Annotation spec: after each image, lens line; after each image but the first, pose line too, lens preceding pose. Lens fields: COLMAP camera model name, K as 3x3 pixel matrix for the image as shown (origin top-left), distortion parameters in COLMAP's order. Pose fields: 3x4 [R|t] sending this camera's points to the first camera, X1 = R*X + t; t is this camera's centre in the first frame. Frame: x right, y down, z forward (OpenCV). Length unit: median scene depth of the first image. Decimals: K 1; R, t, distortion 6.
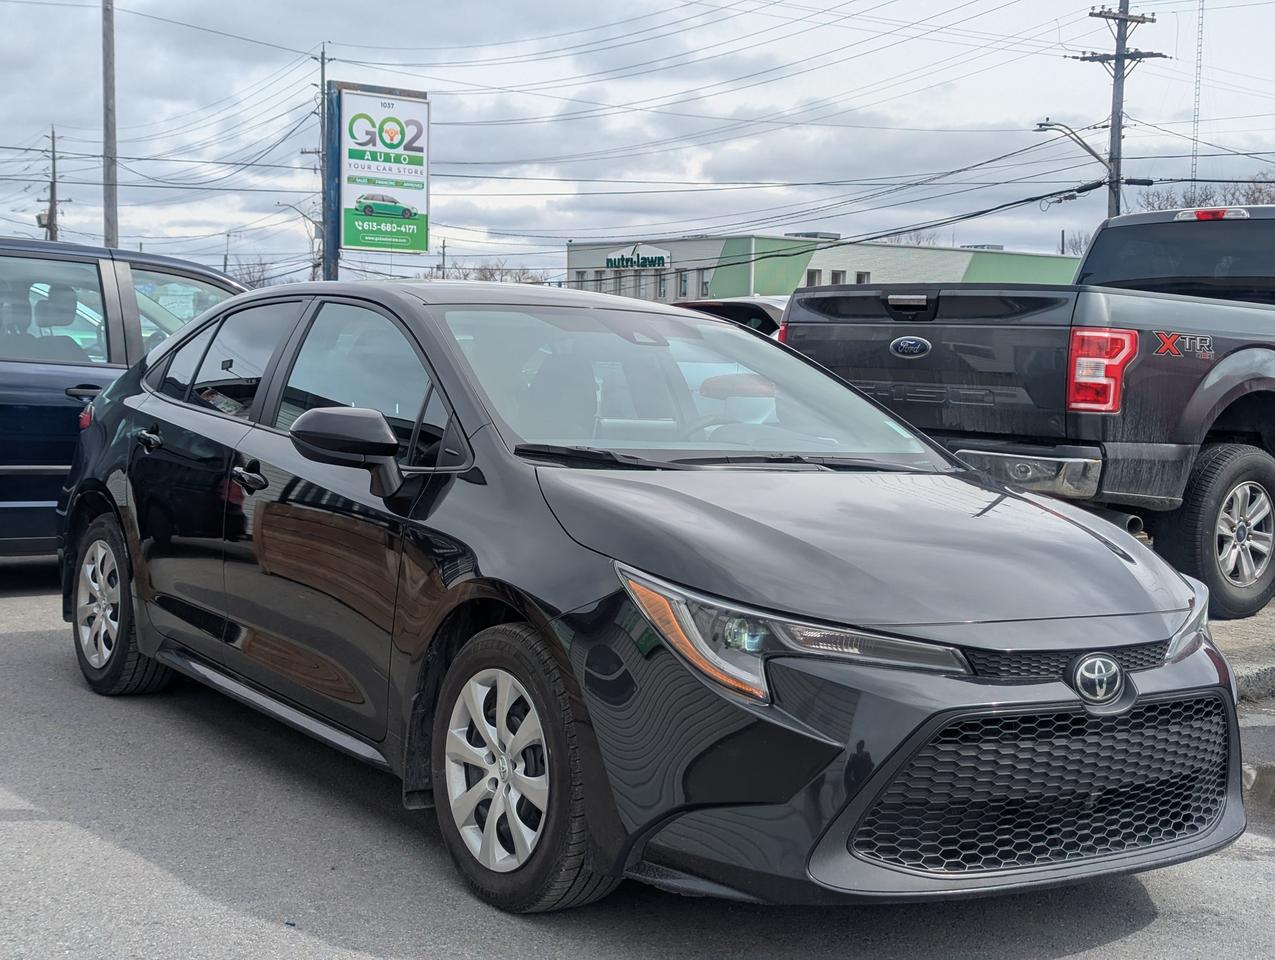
lens RADIAL K [[1782.4, 0, 634.9], [0, 1782.4, 477.5], [0, 0, 1]] dist [0.039901, 0.000000]
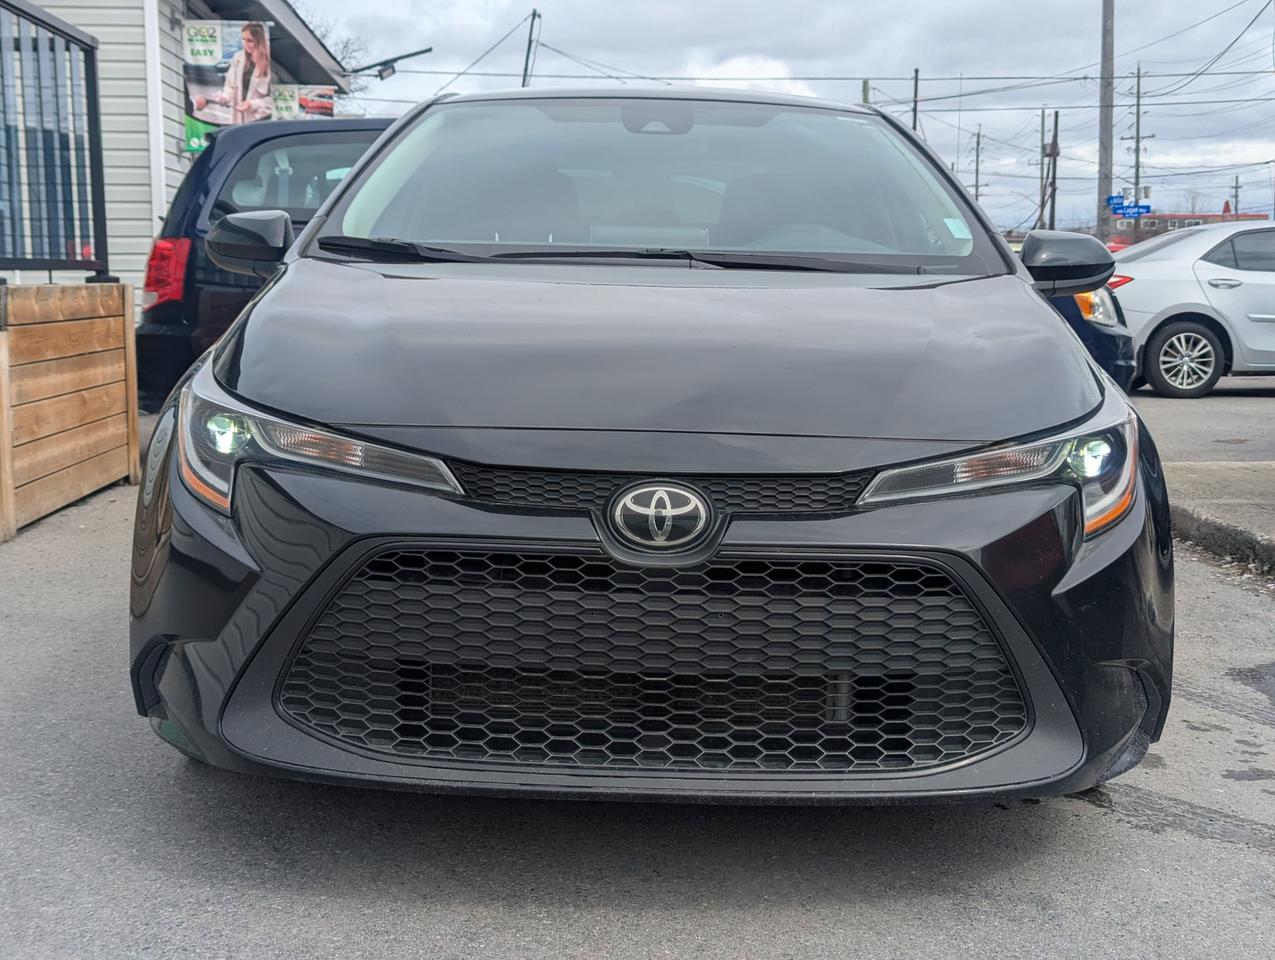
lens RADIAL K [[1782.4, 0, 637.1], [0, 1782.4, 482.9], [0, 0, 1]] dist [0.039901, 0.000000]
pose [[0.822695, 0.041464, -0.566969, 0.647156], [-0.021445, 0.998890, 0.041933, 0.070963], [0.568078, -0.022340, 0.822671, 0.425803]]
